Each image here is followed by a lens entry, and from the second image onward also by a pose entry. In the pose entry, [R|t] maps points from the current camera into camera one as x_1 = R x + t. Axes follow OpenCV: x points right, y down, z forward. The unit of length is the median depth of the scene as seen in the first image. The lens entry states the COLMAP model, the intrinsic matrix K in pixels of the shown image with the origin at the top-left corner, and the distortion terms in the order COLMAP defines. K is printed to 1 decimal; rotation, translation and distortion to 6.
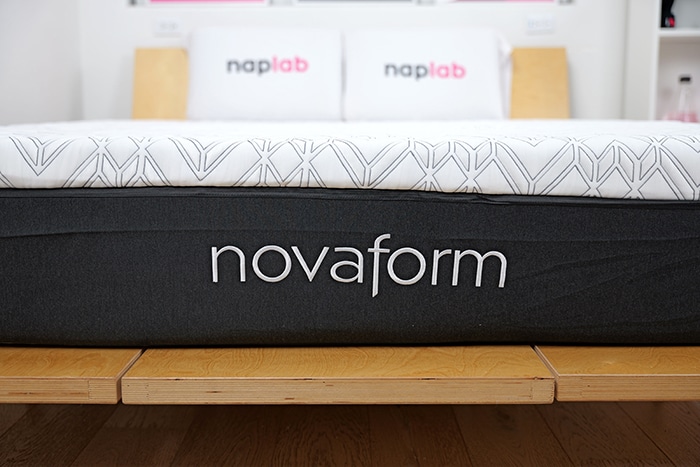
lens RADIAL K [[810.0, 0, 350.0], [0, 810.0, 233.5], [0, 0, 1]] dist [-0.003021, -0.015333]
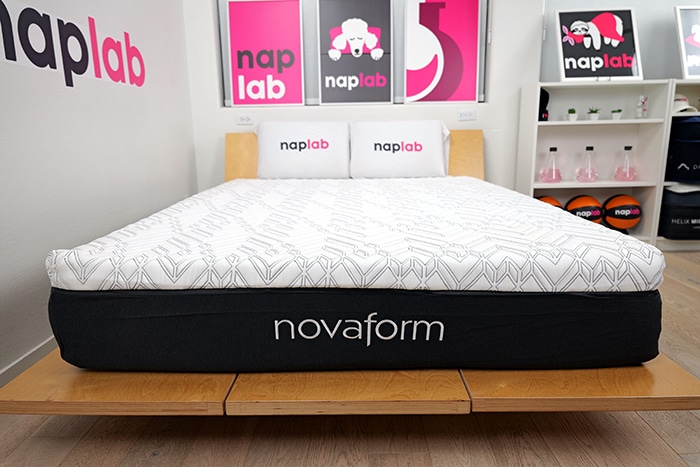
lens RADIAL K [[480.6, 0, 351.3], [0, 480.6, 220.6], [0, 0, 1]] dist [0.008697, -0.022657]
pose [[0.999923, -0.009324, -0.008195, 0.004814], [0.009833, 0.997869, 0.064505, -0.263456], [0.007576, -0.064581, 0.997884, -0.020078]]
